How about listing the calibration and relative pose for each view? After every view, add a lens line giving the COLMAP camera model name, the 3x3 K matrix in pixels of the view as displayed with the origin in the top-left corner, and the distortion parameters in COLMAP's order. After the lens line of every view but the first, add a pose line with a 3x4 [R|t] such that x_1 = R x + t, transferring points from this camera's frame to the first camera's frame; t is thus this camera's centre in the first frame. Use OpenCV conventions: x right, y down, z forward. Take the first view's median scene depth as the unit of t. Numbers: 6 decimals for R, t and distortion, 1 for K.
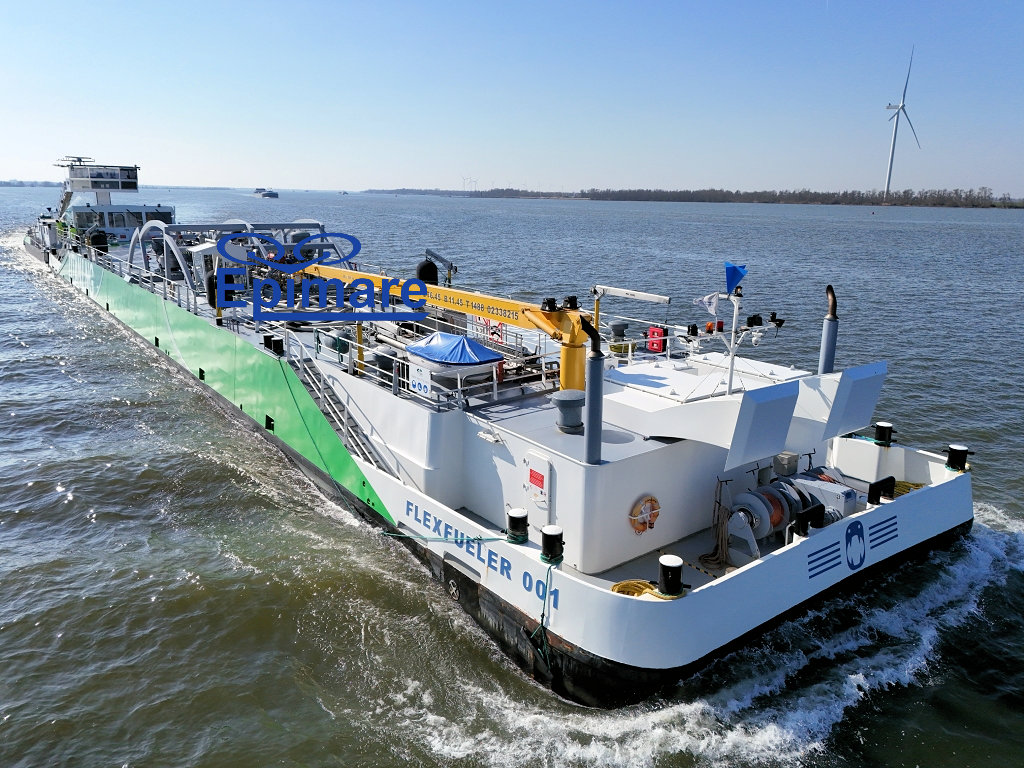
lens RADIAL K [[747.1, 0, 512.7], [0, 747.1, 379.4], [0, 0, 1]] dist [0.068768, -0.038127]
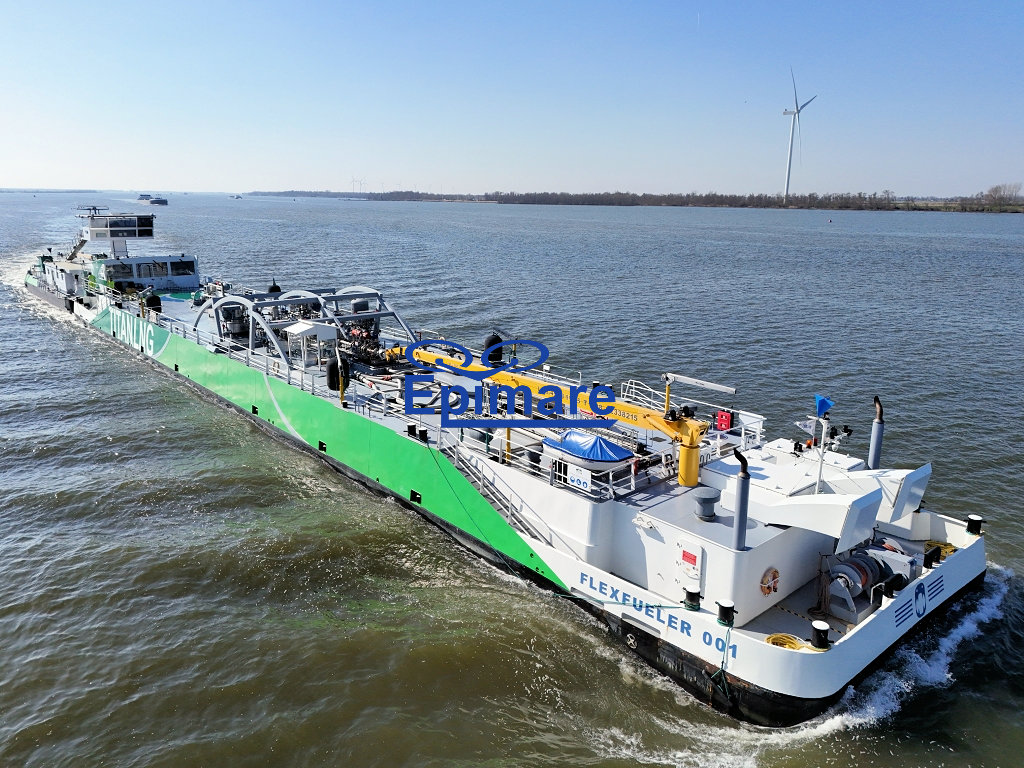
lens RADIAL K [[747.1, 0, 513.3], [0, 747.1, 376.8], [0, 0, 1]] dist [0.068768, -0.038127]
pose [[0.997156, -0.023410, 0.071635, -0.363226], [0.023696, 0.999714, -0.003139, -0.192393], [-0.071541, 0.004828, 0.997426, -0.339310]]
